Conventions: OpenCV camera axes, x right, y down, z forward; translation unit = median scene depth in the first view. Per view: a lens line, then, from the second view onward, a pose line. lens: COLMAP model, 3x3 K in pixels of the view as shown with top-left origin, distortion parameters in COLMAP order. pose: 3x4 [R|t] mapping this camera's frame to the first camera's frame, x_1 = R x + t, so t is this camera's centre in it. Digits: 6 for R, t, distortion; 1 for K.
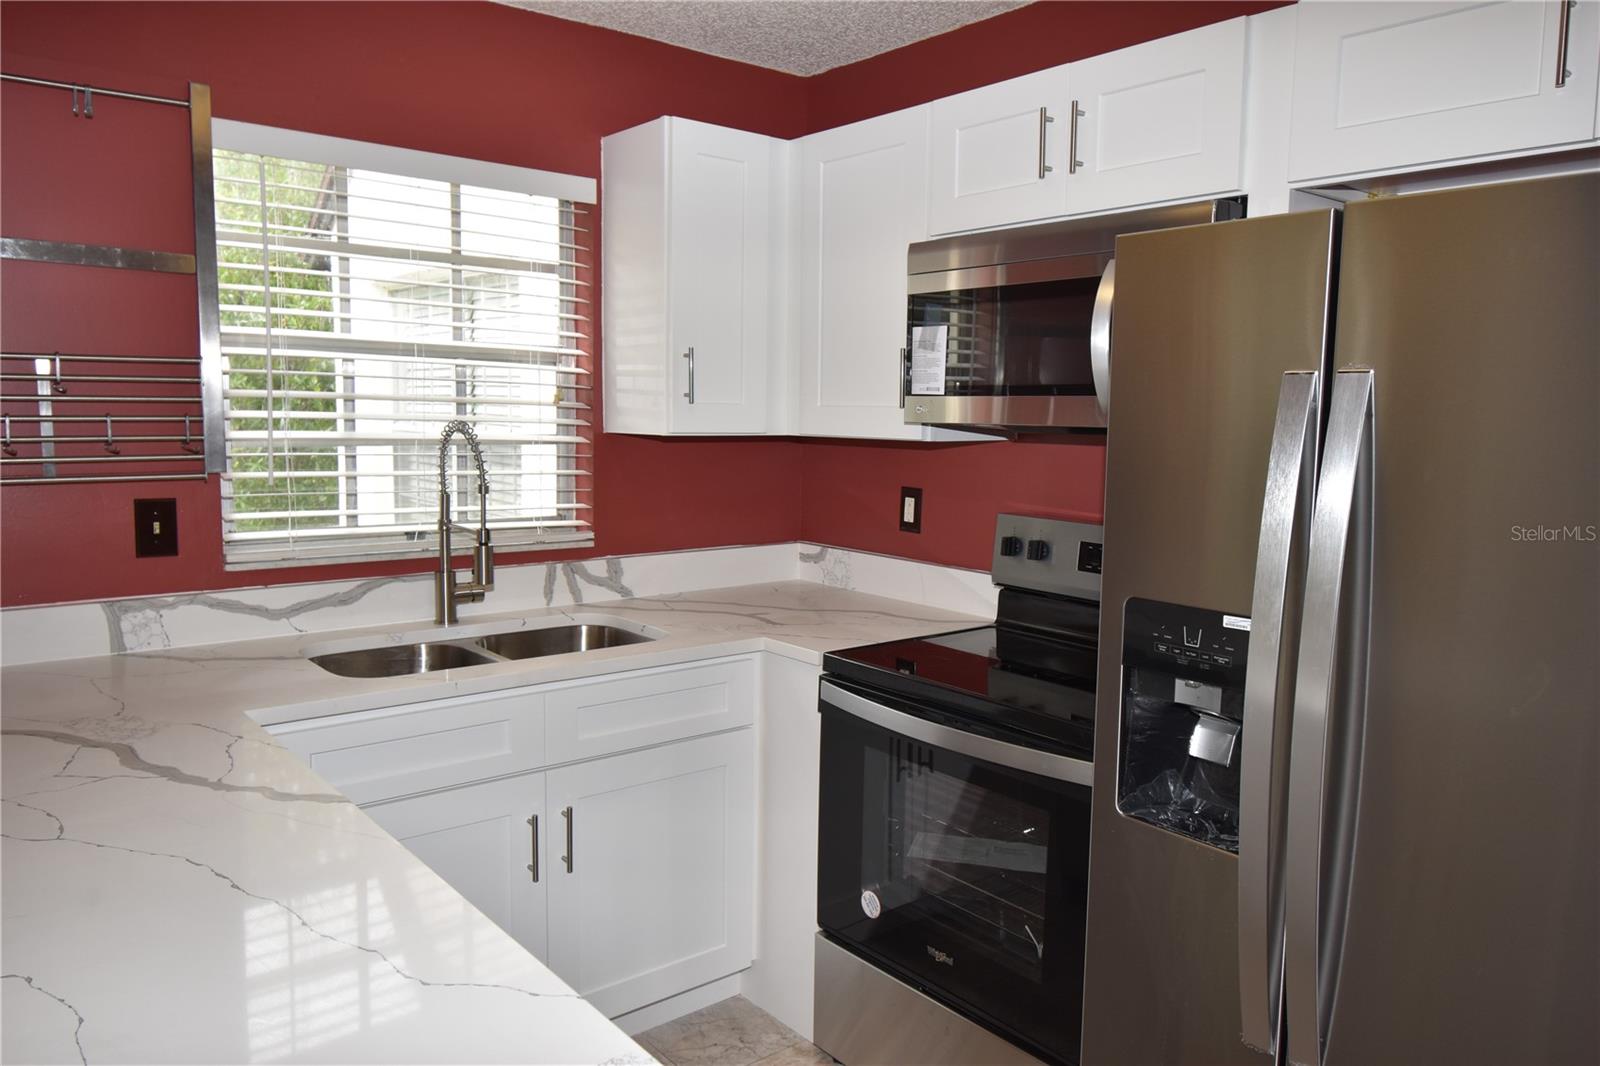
lens RADIAL K [[1147.5, 0, 801.1], [0, 1147.5, 537.6], [0, 0, 1]] dist [0.008124, -0.026115]
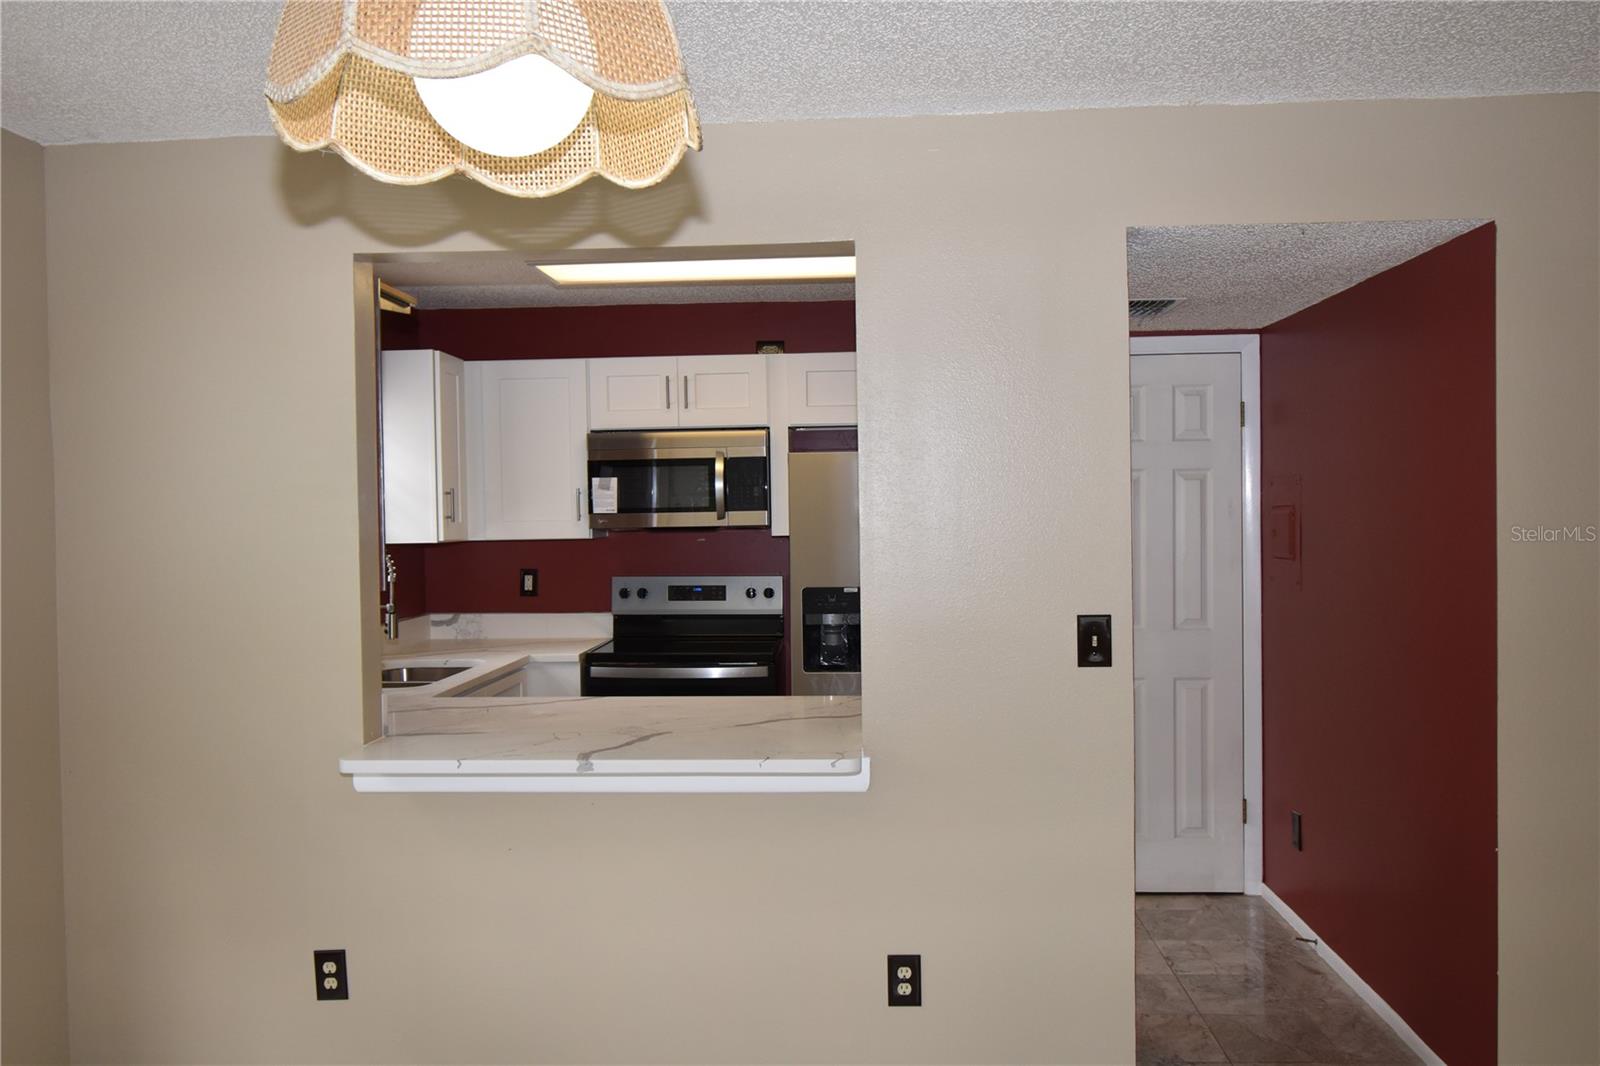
lens RADIAL K [[1218.2, 0, 801.3], [0, 1218.2, 538.0], [0, 0, 1]] dist [0.002002, -0.010732]
pose [[0.672021, -0.041675, 0.739359, -1.151102], [0.109355, 0.993054, -0.043420, 0.037858], [-0.732414, 0.110032, 0.671910, -0.575153]]
